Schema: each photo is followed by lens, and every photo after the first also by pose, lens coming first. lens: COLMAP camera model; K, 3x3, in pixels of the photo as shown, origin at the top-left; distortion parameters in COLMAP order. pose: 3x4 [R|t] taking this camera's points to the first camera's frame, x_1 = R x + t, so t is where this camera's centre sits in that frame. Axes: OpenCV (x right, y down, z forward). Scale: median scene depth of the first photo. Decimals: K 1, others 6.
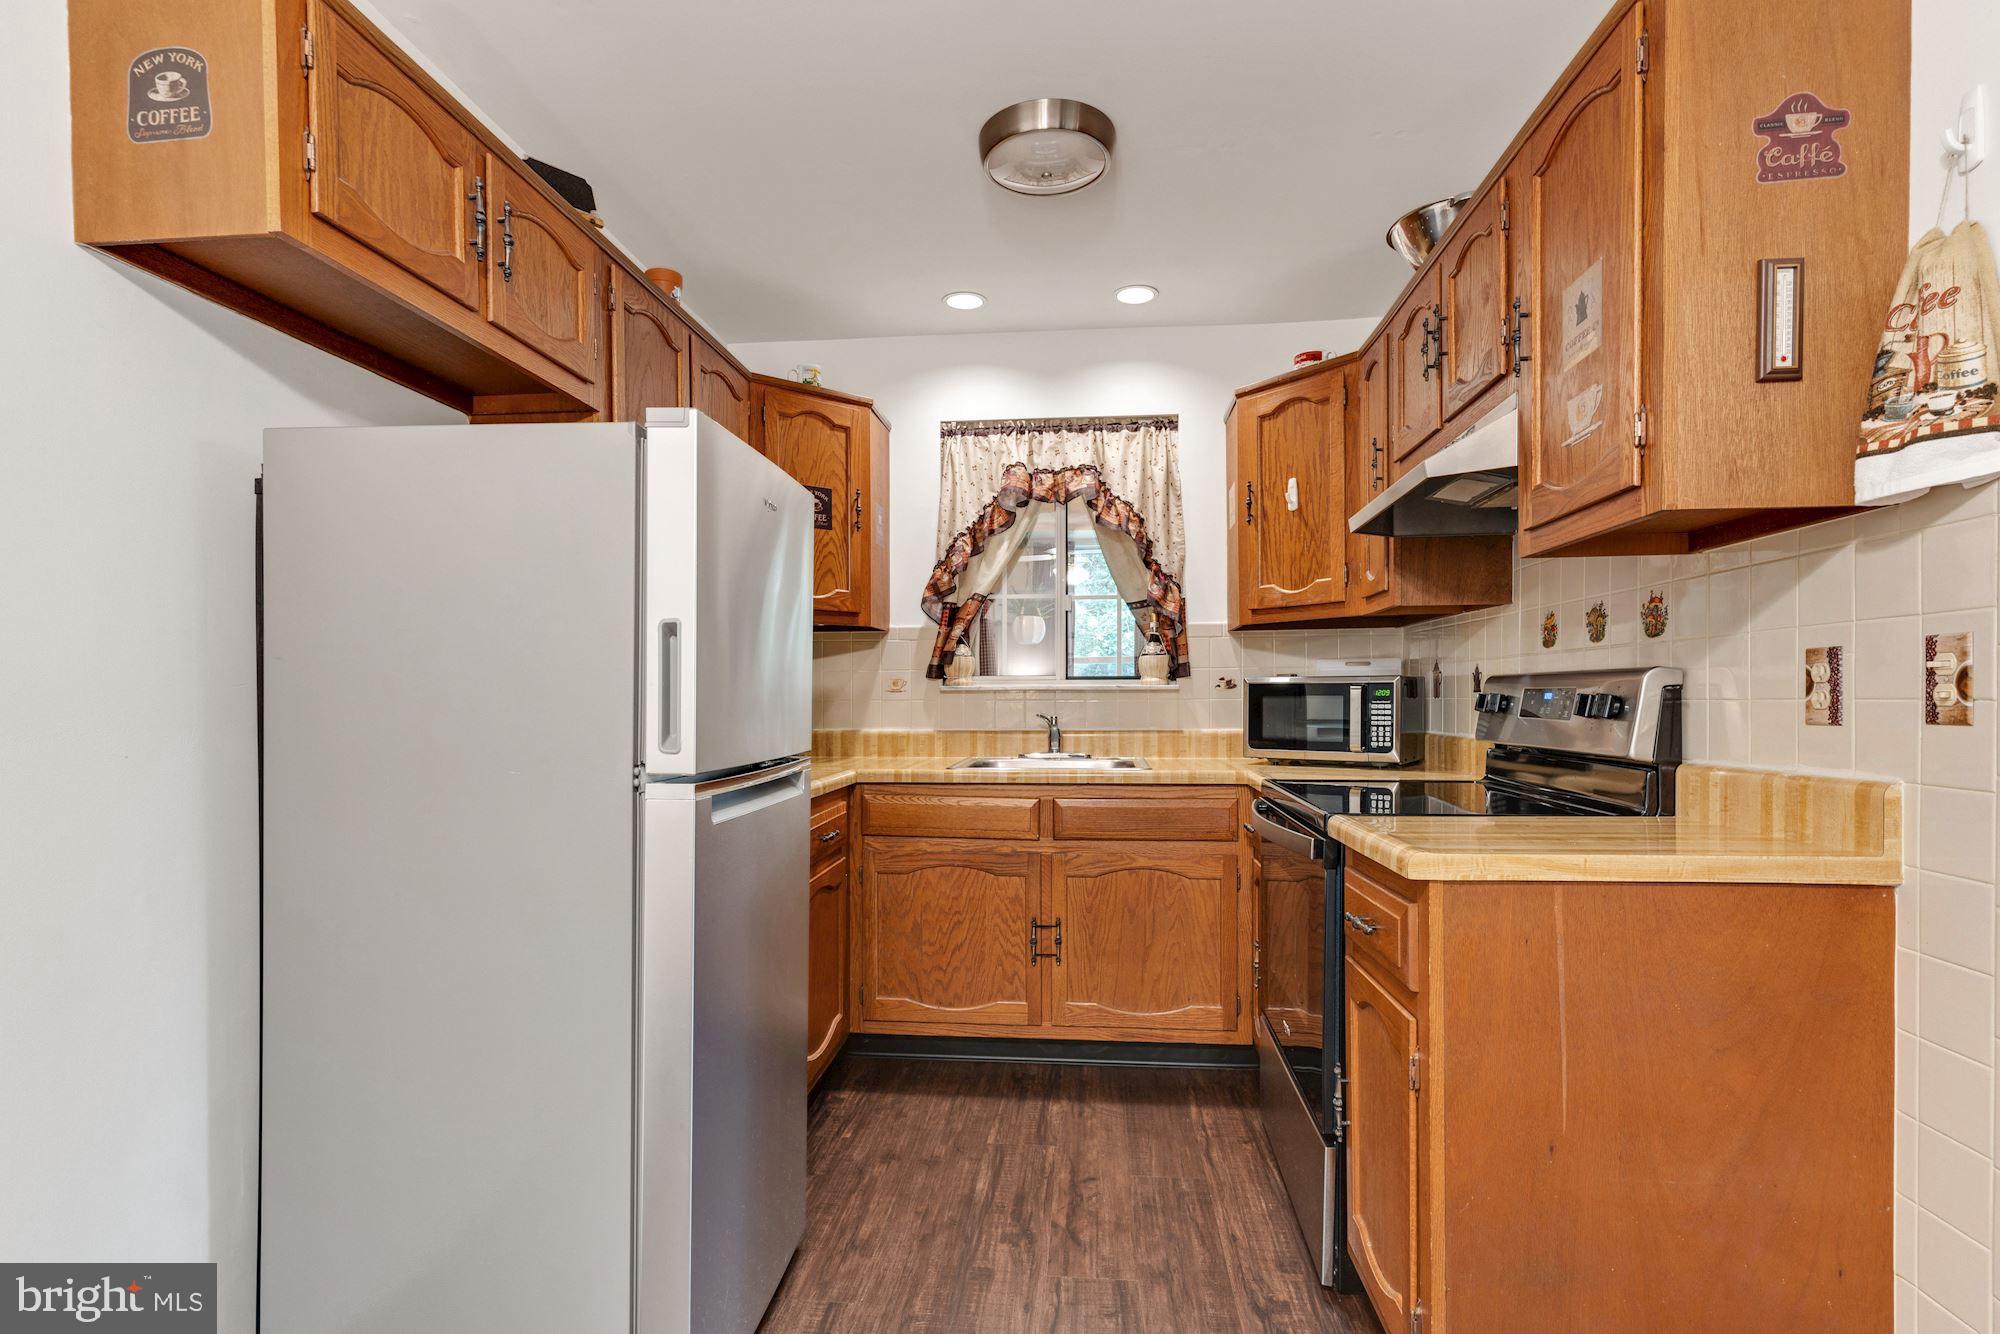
lens RADIAL K [[976.1, 0, 998.9], [0, 976.1, 687.5], [0, 0, 1]] dist [0.001262, 0.000157]
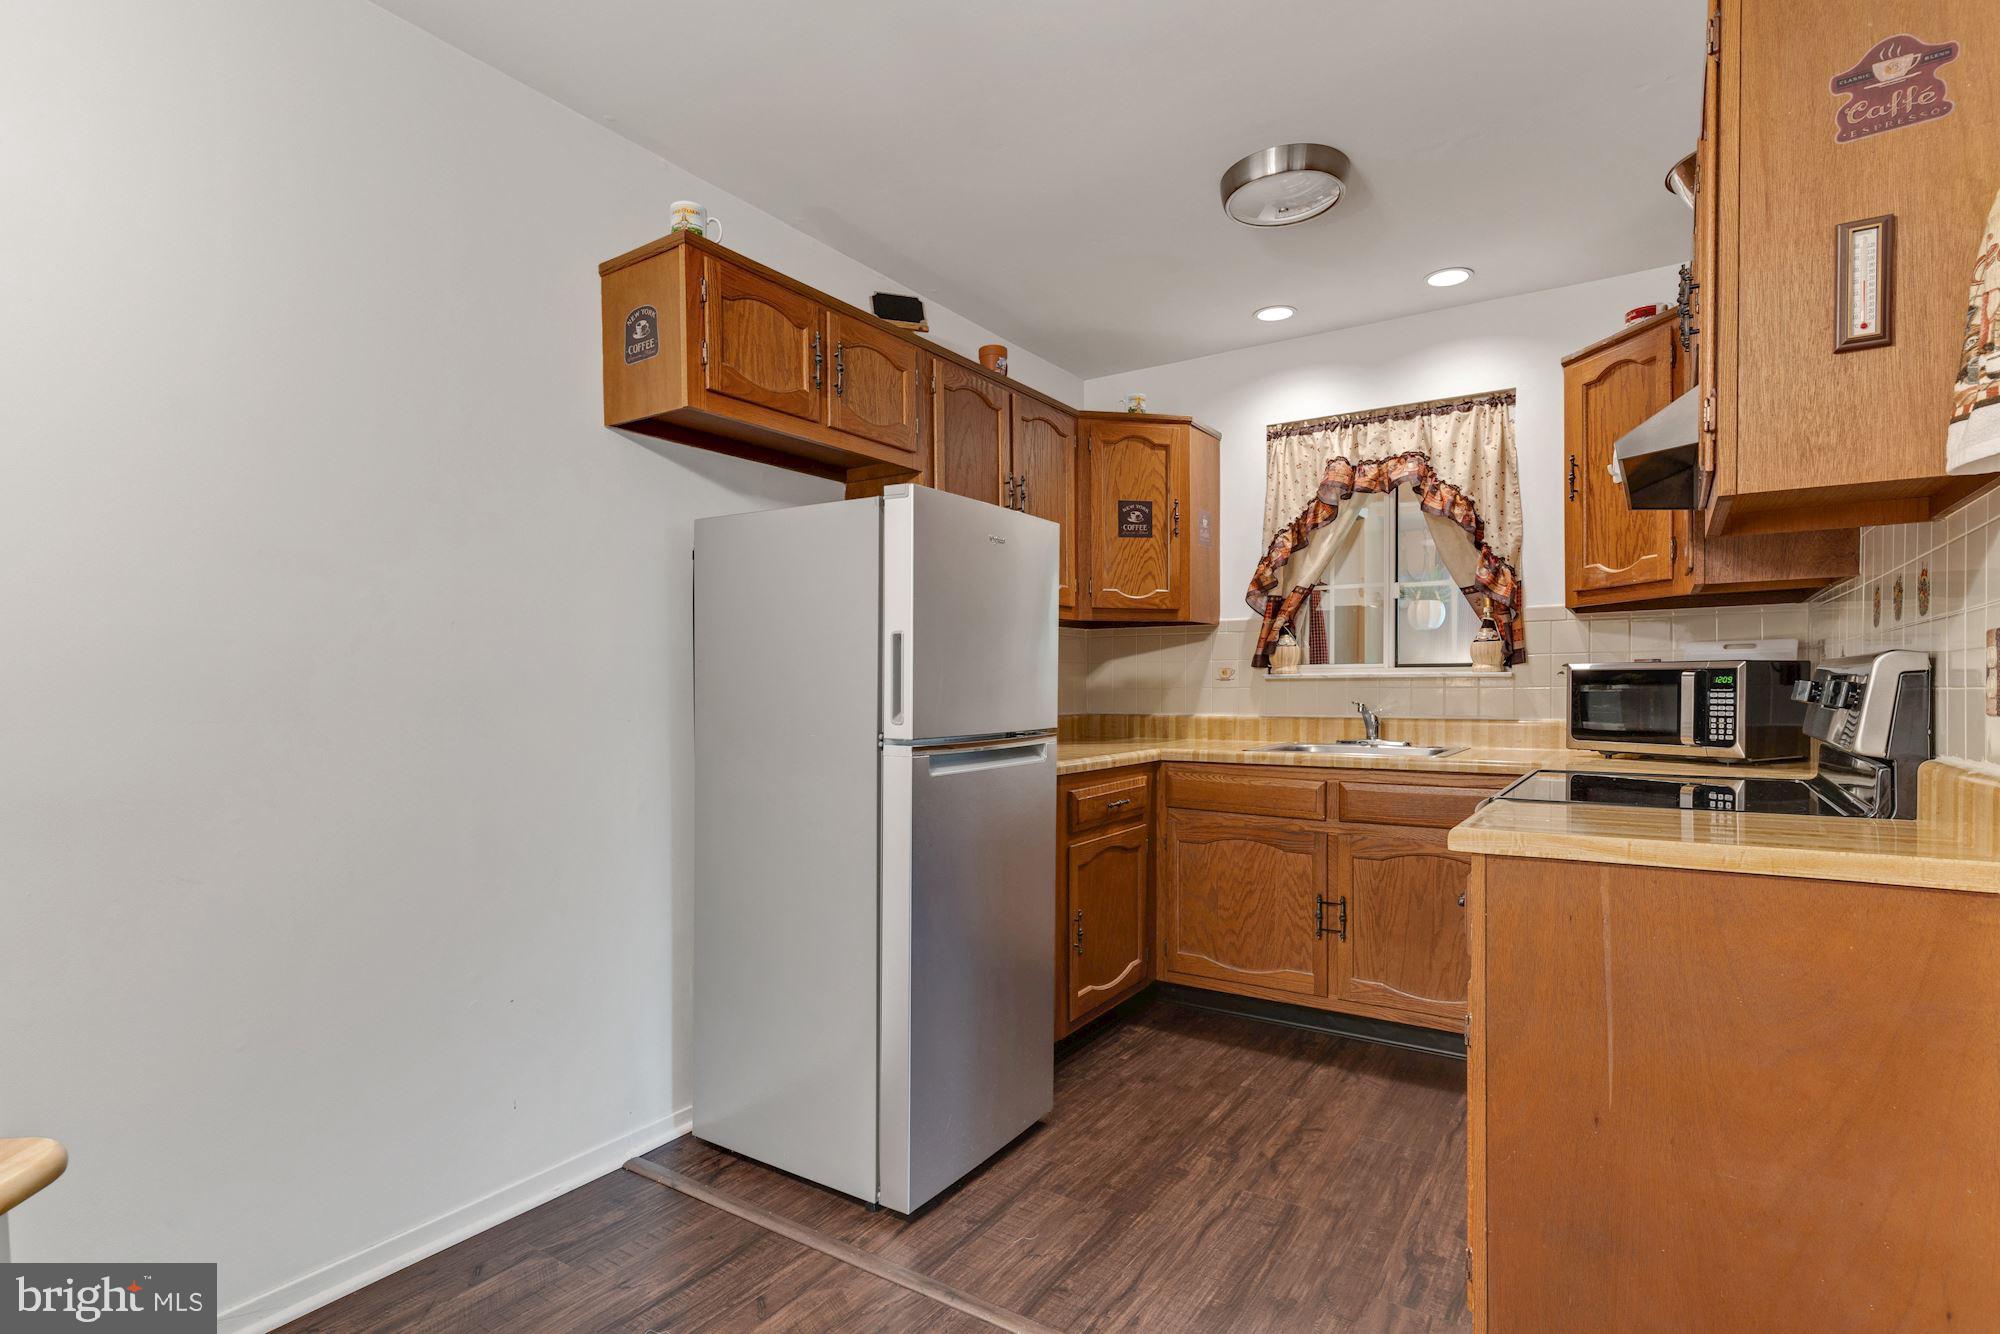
lens RADIAL K [[983.3, 0, 1000.0], [0, 983.3, 667.0], [0, 0, 1]] dist [0.000319, -0.000227]
pose [[0.884163, -0.009442, -0.467084, 0.249018], [0.005614, 0.999938, -0.009586, -0.001401], [0.467146, 0.005853, 0.884161, -0.111562]]
